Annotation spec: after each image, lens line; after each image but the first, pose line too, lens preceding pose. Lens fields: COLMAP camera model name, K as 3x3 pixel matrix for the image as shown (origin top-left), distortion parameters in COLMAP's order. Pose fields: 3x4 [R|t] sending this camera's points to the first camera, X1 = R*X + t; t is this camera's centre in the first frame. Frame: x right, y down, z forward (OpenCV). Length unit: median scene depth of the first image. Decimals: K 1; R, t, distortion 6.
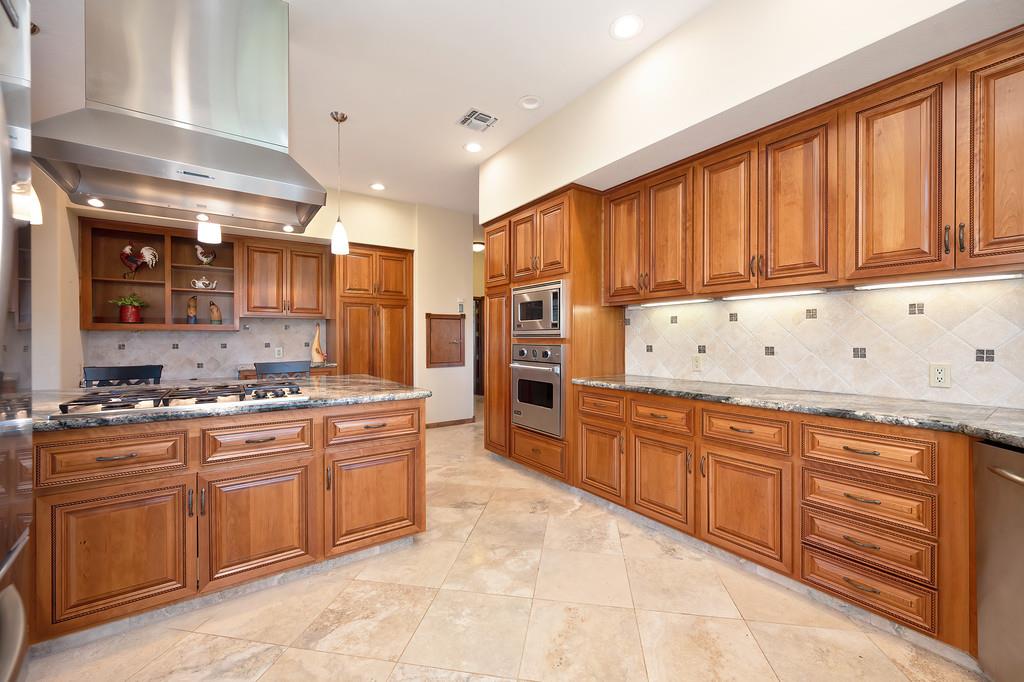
lens RADIAL K [[399.6, 0, 505.7], [0, 399.6, 339.9], [0, 0, 1]] dist [-0.007690, 0.000881]
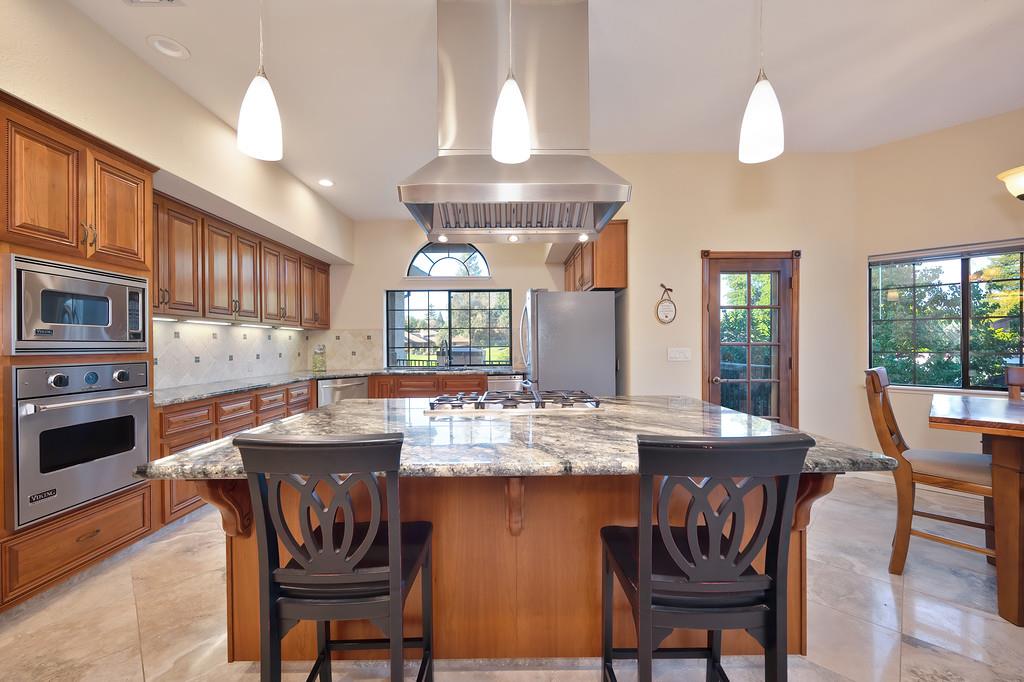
lens RADIAL K [[399.6, 0, 503.4], [0, 399.6, 347.1], [0, 0, 1]] dist [-0.007690, 0.000881]
pose [[-0.809438, 0.005226, 0.587181, -0.882900], [0.012891, 0.999878, 0.008872, -0.013462], [-0.587063, 0.014750, -0.809407, 1.214911]]
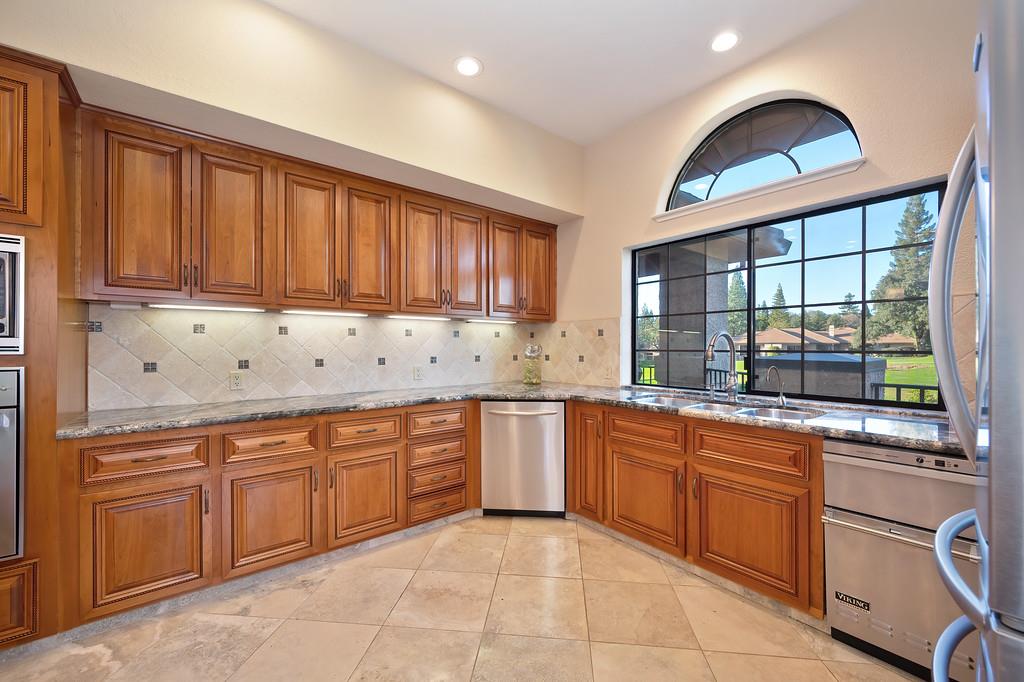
lens RADIAL K [[399.6, 0, 520.1], [0, 399.6, 349.3], [0, 0, 1]] dist [-0.007690, 0.000881]
pose [[-0.075445, -0.002164, 0.997148, -0.395453], [0.006381, 0.999976, 0.002653, -0.008060], [-0.997130, 0.006563, -0.075429, 0.417007]]
